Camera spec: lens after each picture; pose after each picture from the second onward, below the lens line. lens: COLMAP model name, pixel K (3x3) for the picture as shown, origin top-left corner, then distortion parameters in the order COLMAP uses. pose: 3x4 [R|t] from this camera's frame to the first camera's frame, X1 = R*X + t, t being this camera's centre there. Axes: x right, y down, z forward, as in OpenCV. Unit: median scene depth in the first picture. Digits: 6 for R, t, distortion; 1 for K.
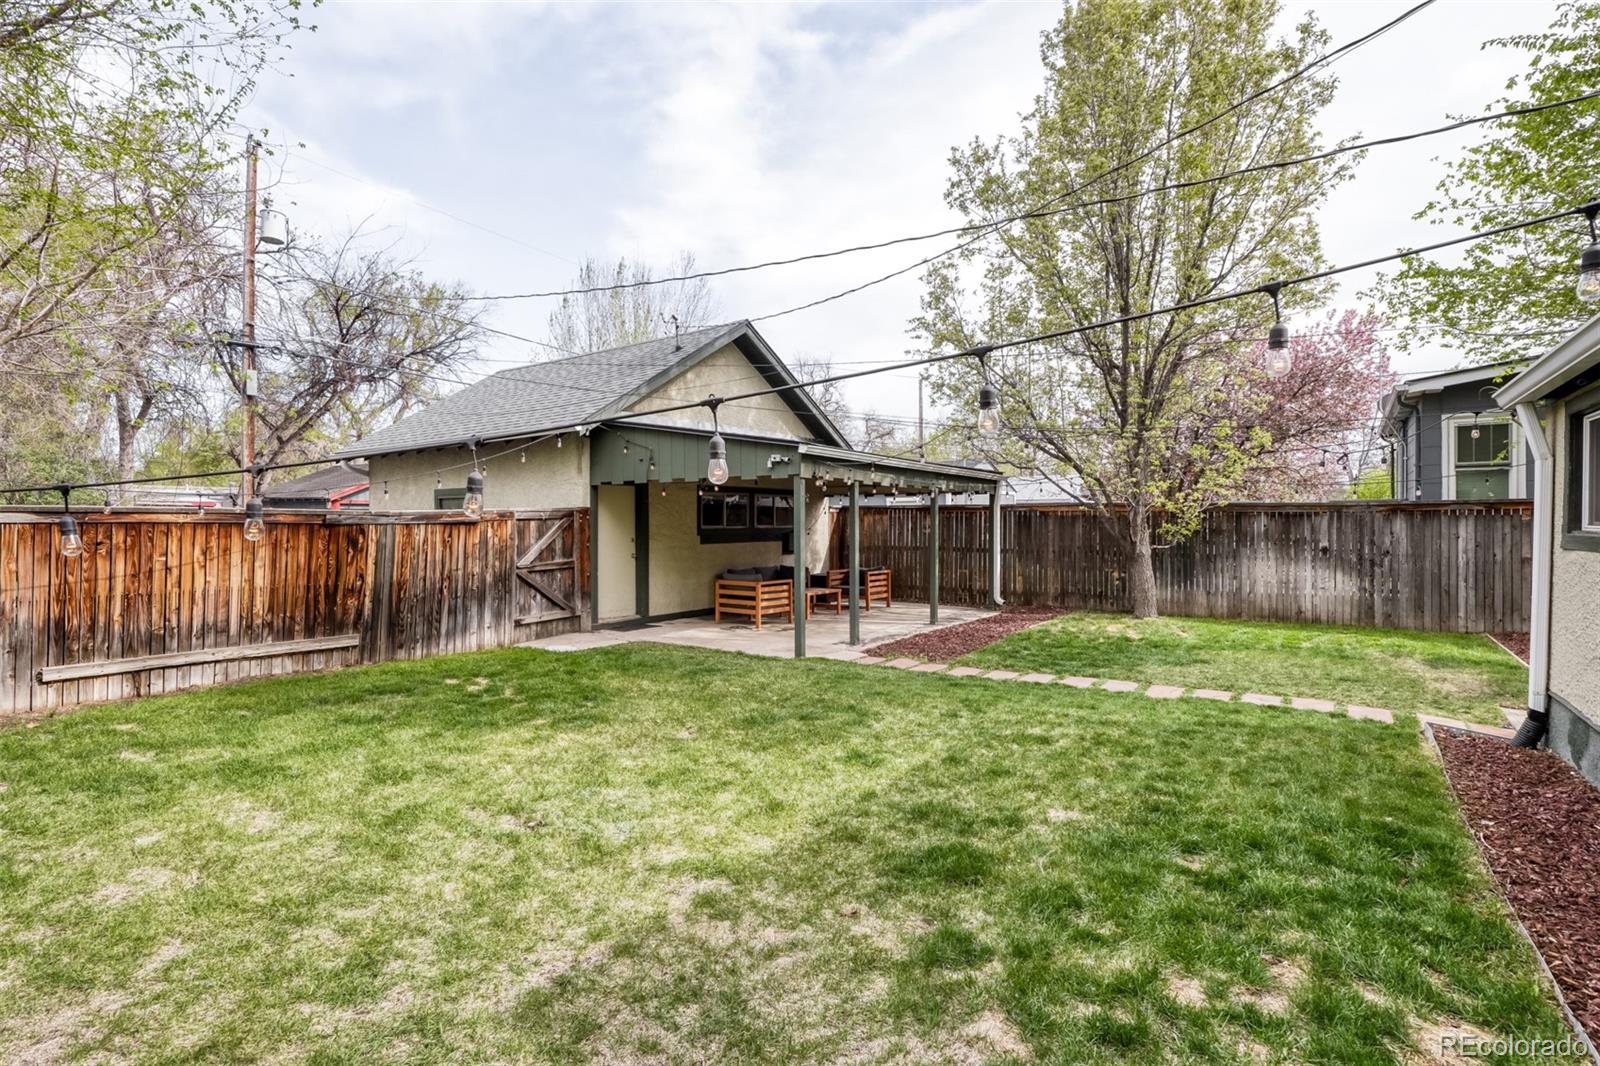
lens RADIAL K [[780.0, 0, 799.1], [0, 780.0, 522.1], [0, 0, 1]] dist [-0.031222, 0.008882]
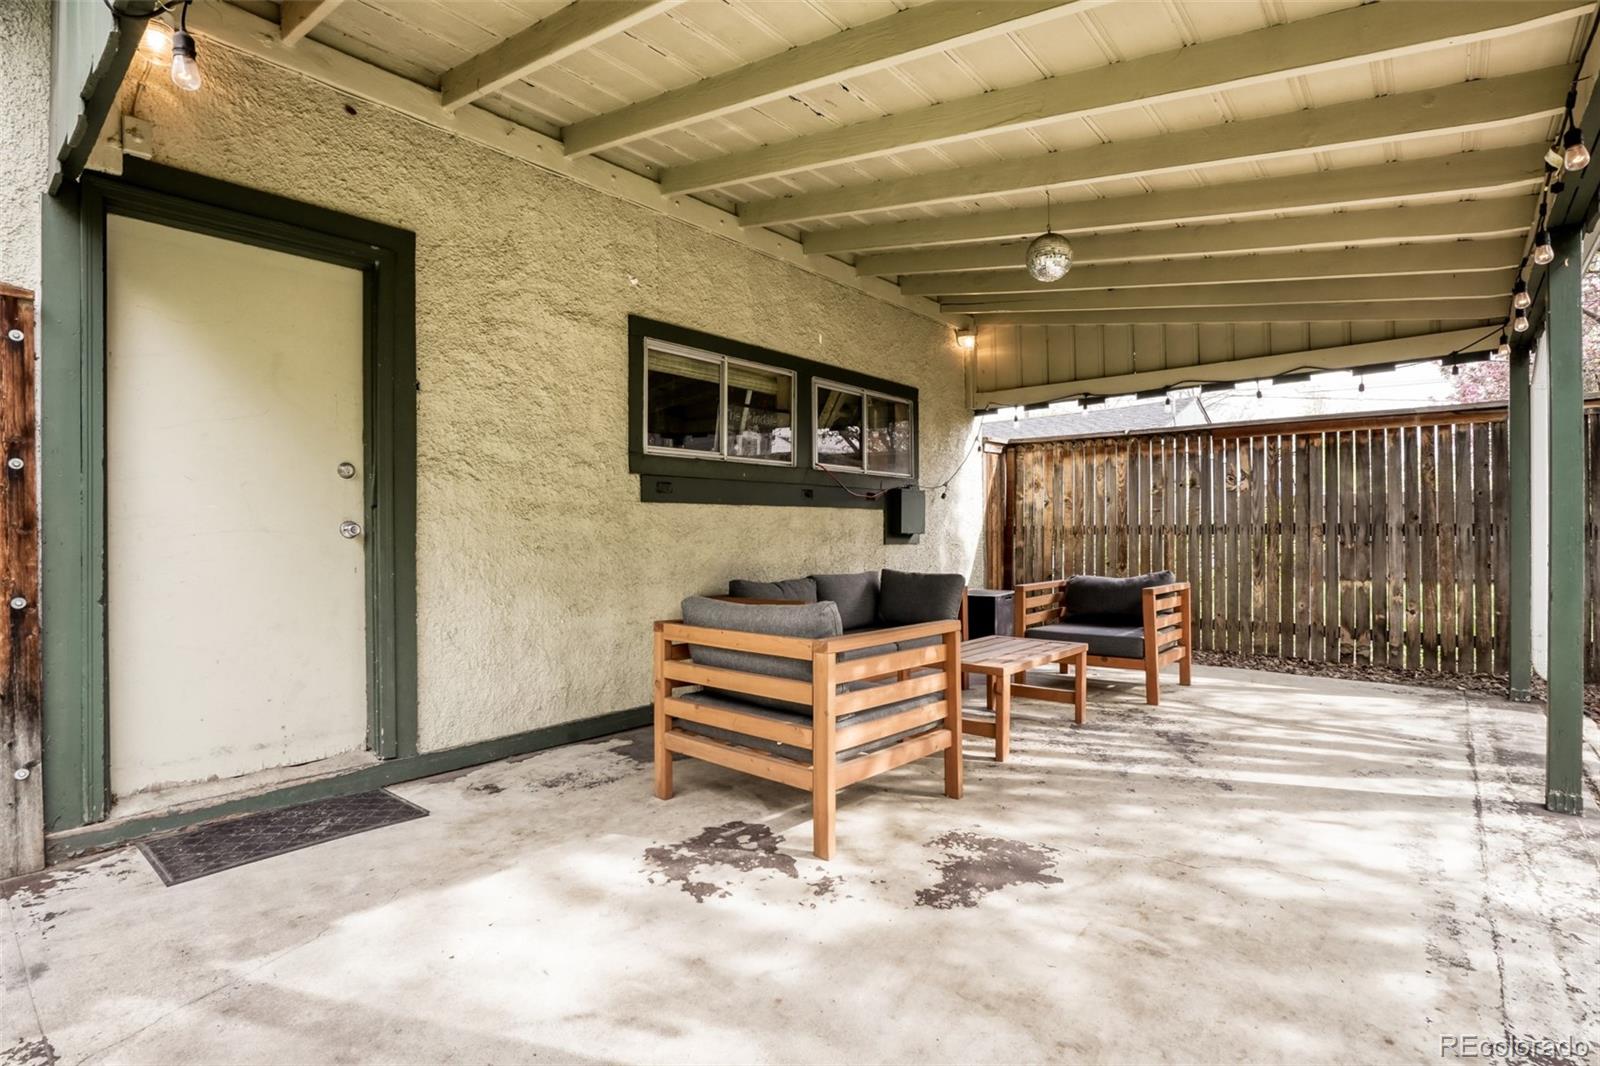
lens RADIAL K [[780.0, 0, 800.5], [0, 780.0, 533.0], [0, 0, 1]] dist [-0.031222, 0.008882]
pose [[0.997004, -0.004052, -0.077238, -0.041926], [0.003893, 0.999990, -0.002208, 0.047533], [0.077246, 0.001901, 0.997010, 0.781850]]
